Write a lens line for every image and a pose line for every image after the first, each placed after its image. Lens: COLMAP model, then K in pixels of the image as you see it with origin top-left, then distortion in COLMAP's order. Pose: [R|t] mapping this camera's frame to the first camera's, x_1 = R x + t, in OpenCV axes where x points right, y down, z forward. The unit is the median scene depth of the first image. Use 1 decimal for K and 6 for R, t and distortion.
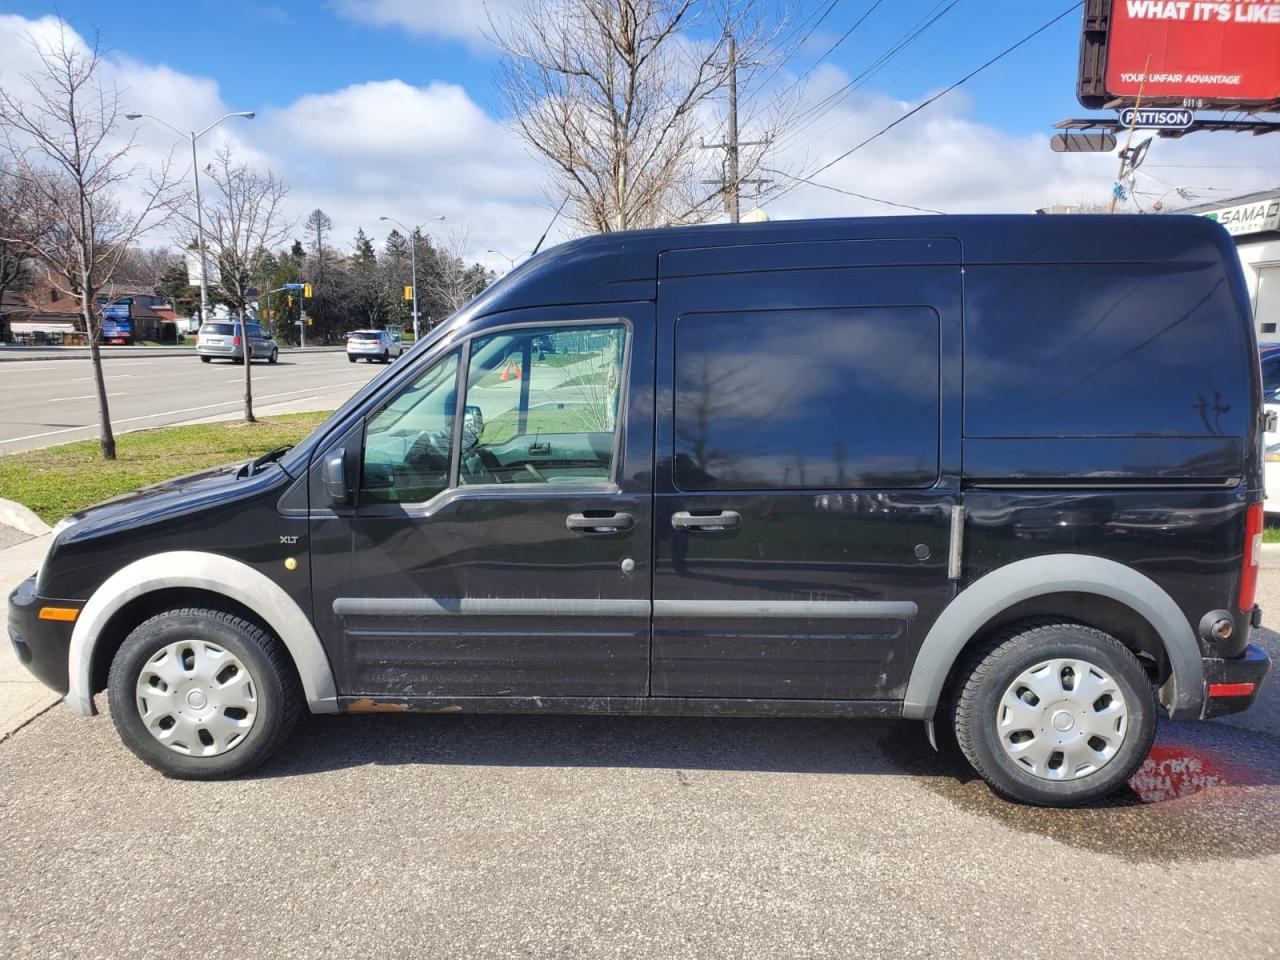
lens RADIAL K [[990.1, 0, 635.1], [0, 990.1, 499.9], [0, 0, 1]] dist [0.011818, 0.014906]
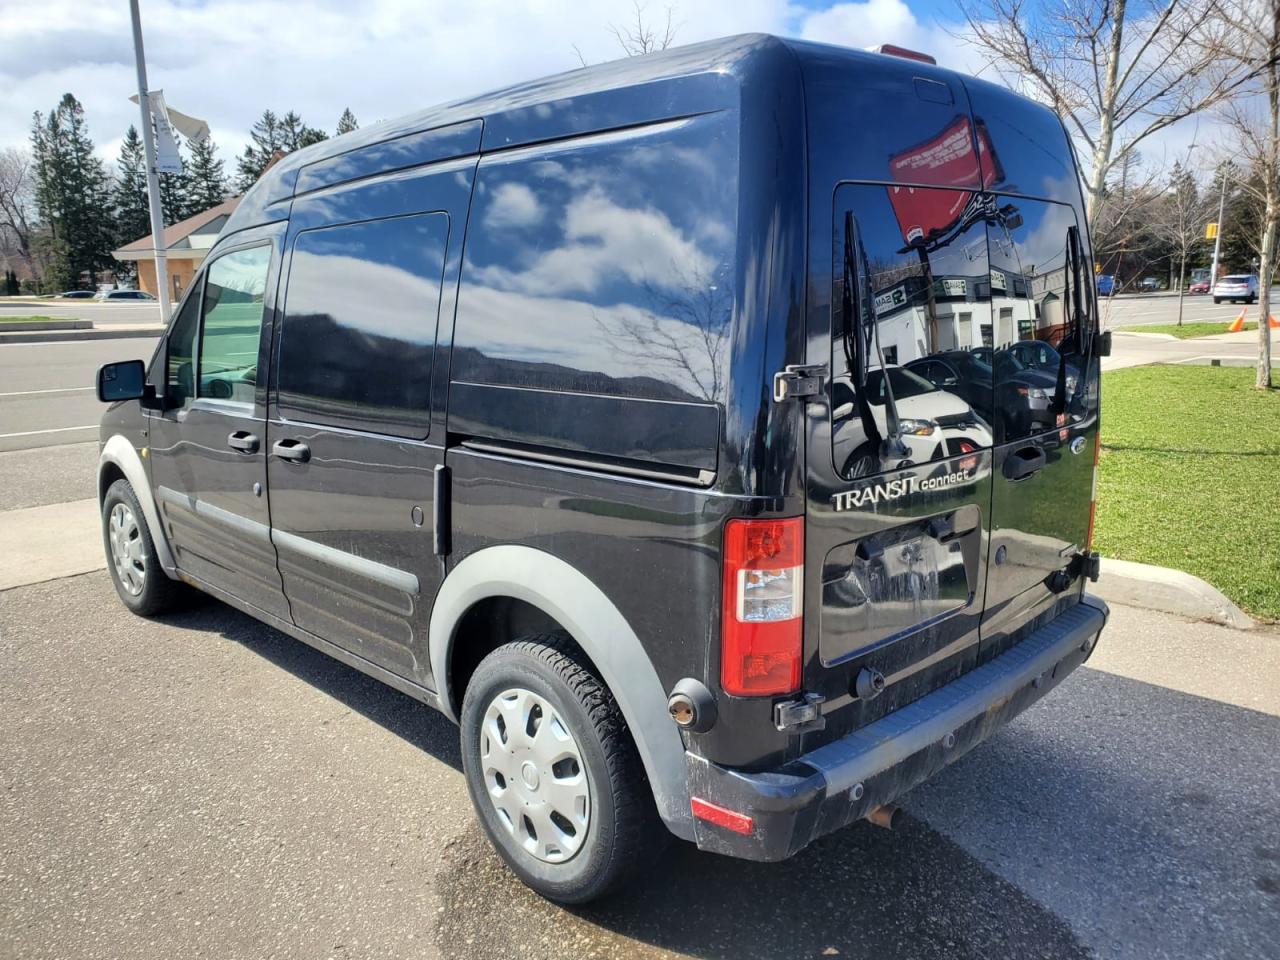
lens RADIAL K [[998.5, 0, 631.1], [0, 998.5, 479.7], [0, 0, 1]] dist [0.004108, 0.016285]
pose [[0.723471, 0.123038, -0.679302, 0.918706], [-0.103006, 0.992214, 0.070010, -0.050846], [0.682626, 0.019322, 0.730512, 0.488995]]
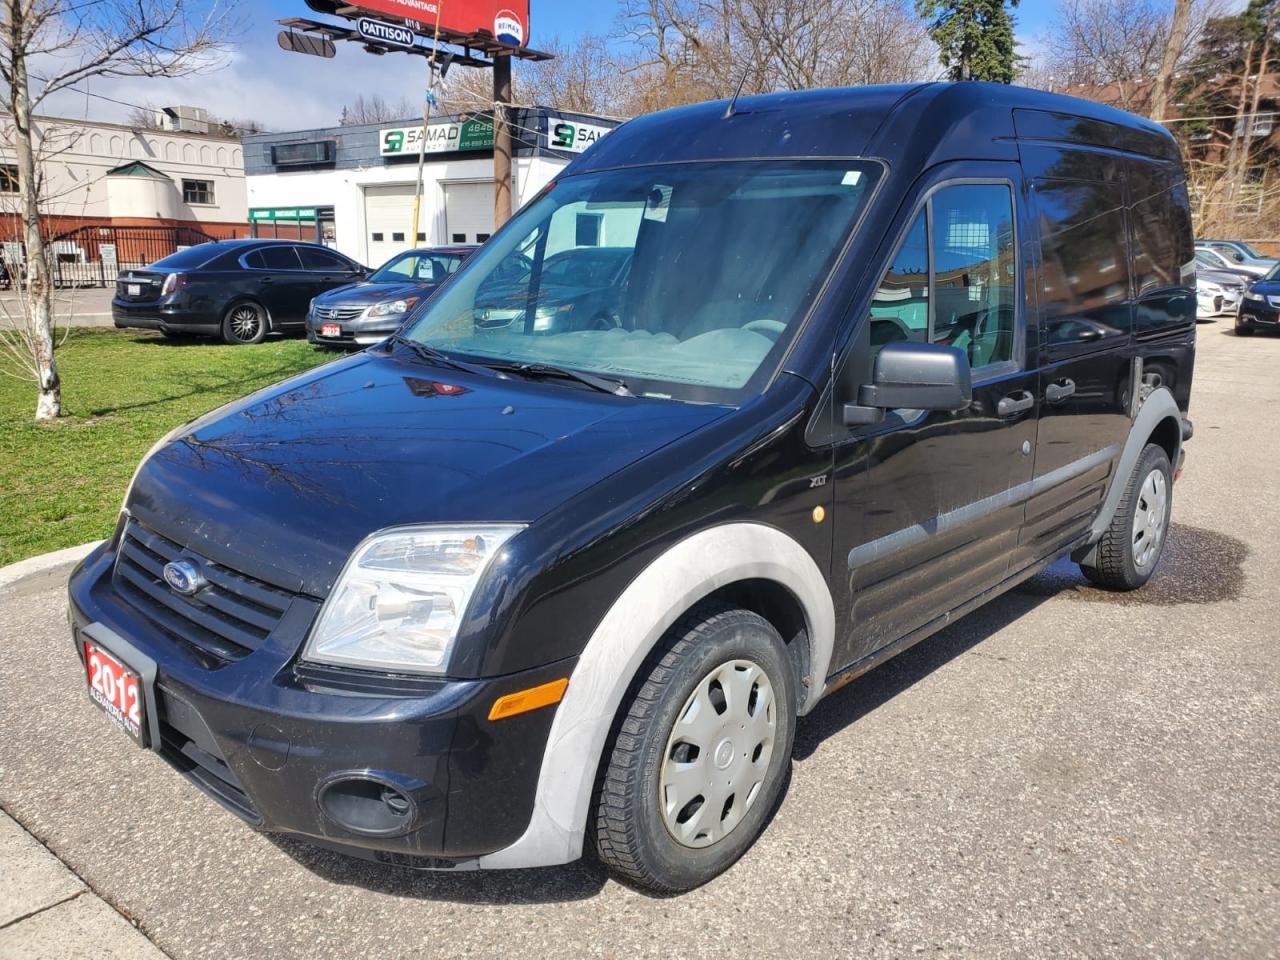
lens RADIAL K [[998.5, 0, 631.1], [0, 998.5, 479.7], [0, 0, 1]] dist [0.004108, 0.016285]
pose [[0.654352, -0.165325, 0.737896, -0.926836], [0.117641, 0.986183, 0.116632, -0.056224], [-0.746983, 0.010488, 0.664761, 0.612308]]
